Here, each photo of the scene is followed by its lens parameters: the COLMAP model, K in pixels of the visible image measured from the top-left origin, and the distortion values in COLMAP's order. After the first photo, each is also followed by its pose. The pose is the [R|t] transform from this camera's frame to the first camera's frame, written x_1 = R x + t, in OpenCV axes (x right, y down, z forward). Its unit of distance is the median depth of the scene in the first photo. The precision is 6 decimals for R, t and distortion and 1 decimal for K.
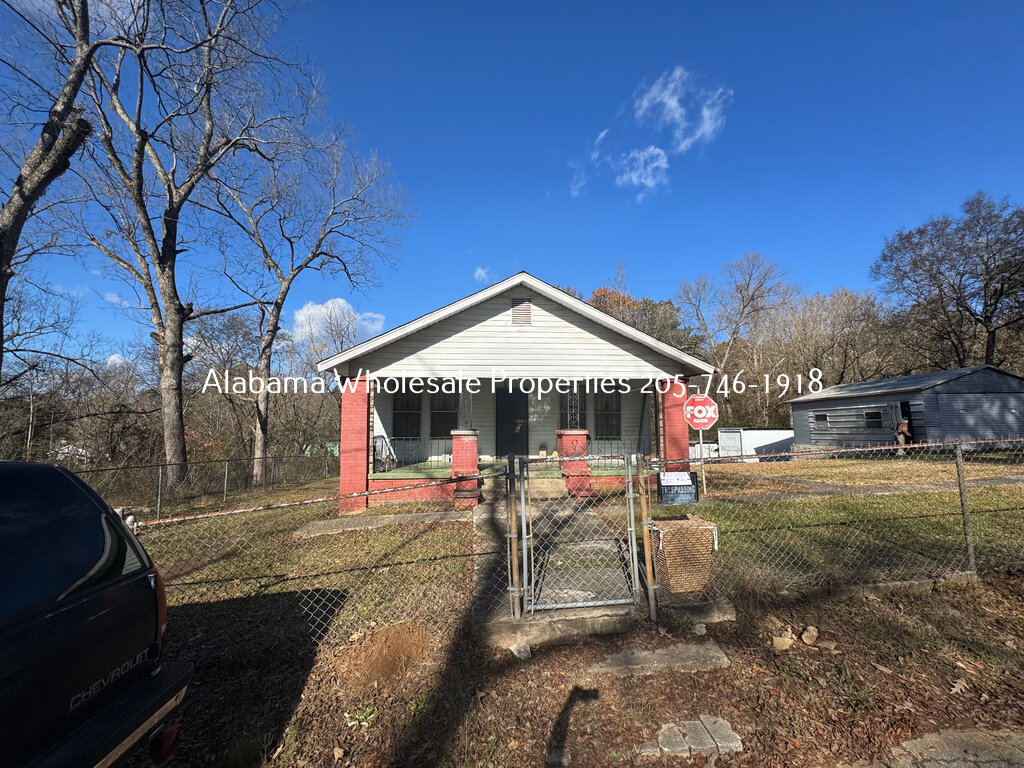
lens RADIAL K [[409.8, 0, 512.0], [0, 409.8, 384.0], [0, 0, 1]] dist [-0.001046, -0.000081]
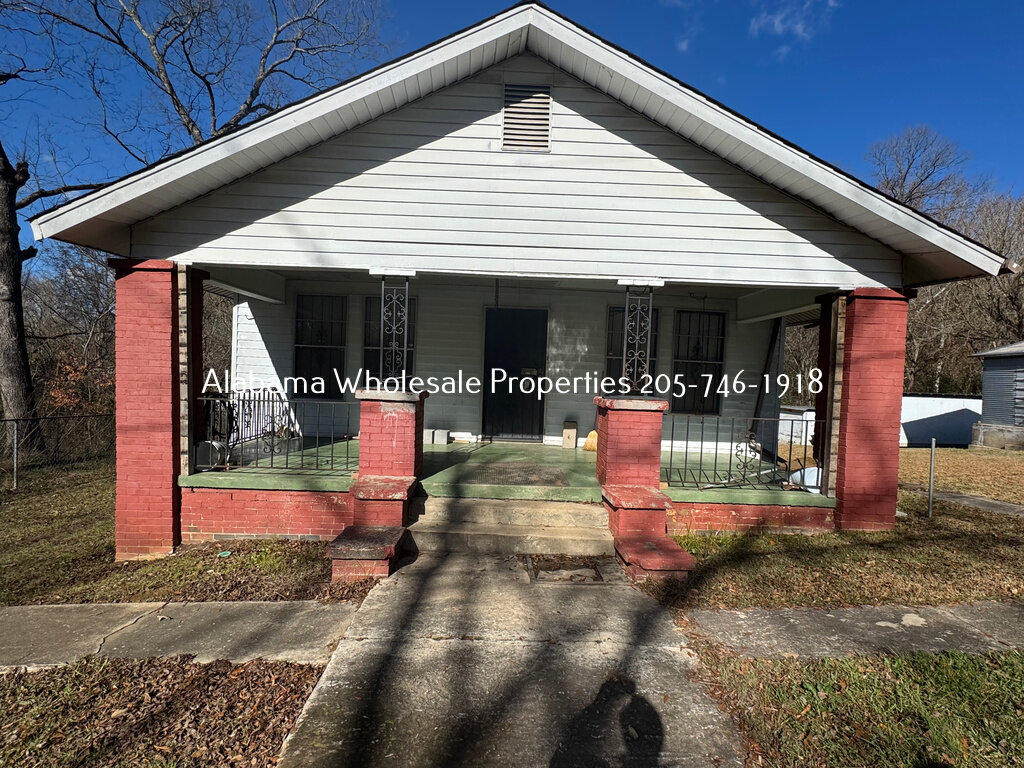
lens RADIAL K [[514.2, 0, 512.0], [0, 514.2, 384.0], [0, 0, 1]] dist [0.000620, -0.000191]
pose [[0.996857, 0.040260, -0.068230, 0.054928], [-0.031473, 0.991621, 0.125291, 0.030462], [0.072702, -0.122750, 0.989771, 0.435262]]
